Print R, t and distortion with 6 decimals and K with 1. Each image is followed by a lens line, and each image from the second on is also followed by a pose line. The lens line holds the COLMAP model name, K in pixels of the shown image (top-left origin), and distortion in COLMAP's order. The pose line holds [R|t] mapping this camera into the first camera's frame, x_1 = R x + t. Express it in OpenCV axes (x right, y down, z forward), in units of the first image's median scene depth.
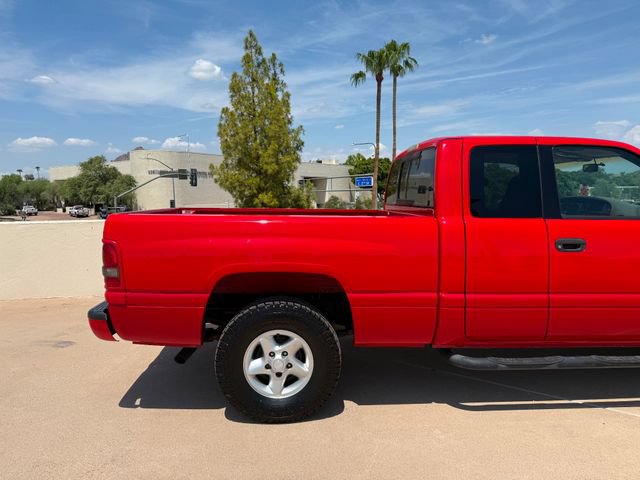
lens RADIAL K [[458.2, 0, 317.7], [0, 458.2, 243.7], [0, 0, 1]] dist [0.017737, -0.025413]
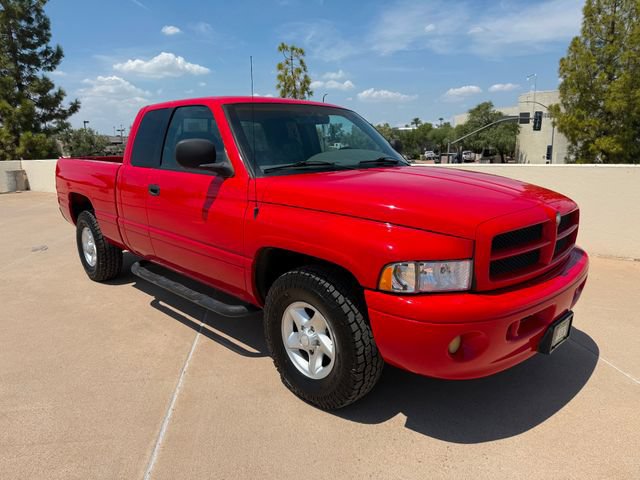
lens RADIAL K [[458.2, 0, 318.2], [0, 458.2, 246.4], [0, 0, 1]] dist [0.017737, -0.025413]
pose [[0.662493, 0.160835, -0.731598, 0.180023], [-0.070731, 0.985745, 0.152657, -0.006444], [0.745721, -0.049387, 0.664425, 0.050120]]
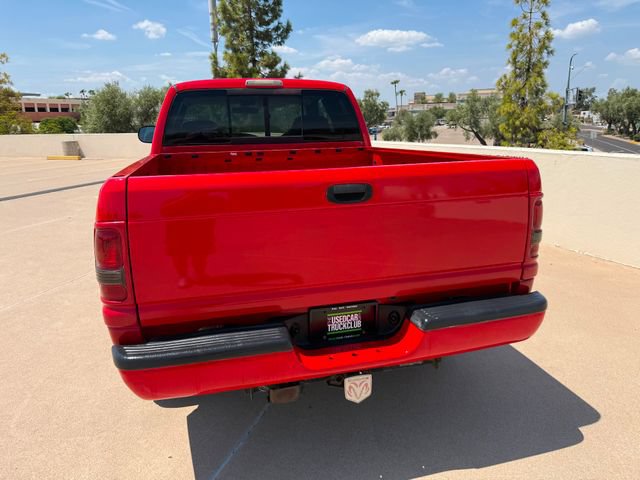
lens RADIAL K [[458.2, 0, 316.6], [0, 458.2, 237.1], [0, 0, 1]] dist [0.017737, -0.025413]
pose [[0.245596, 0.249914, -0.936603, 0.134500], [-0.093330, 0.967803, 0.233766, -0.015382], [0.964869, 0.030001, 0.261013, 0.104365]]
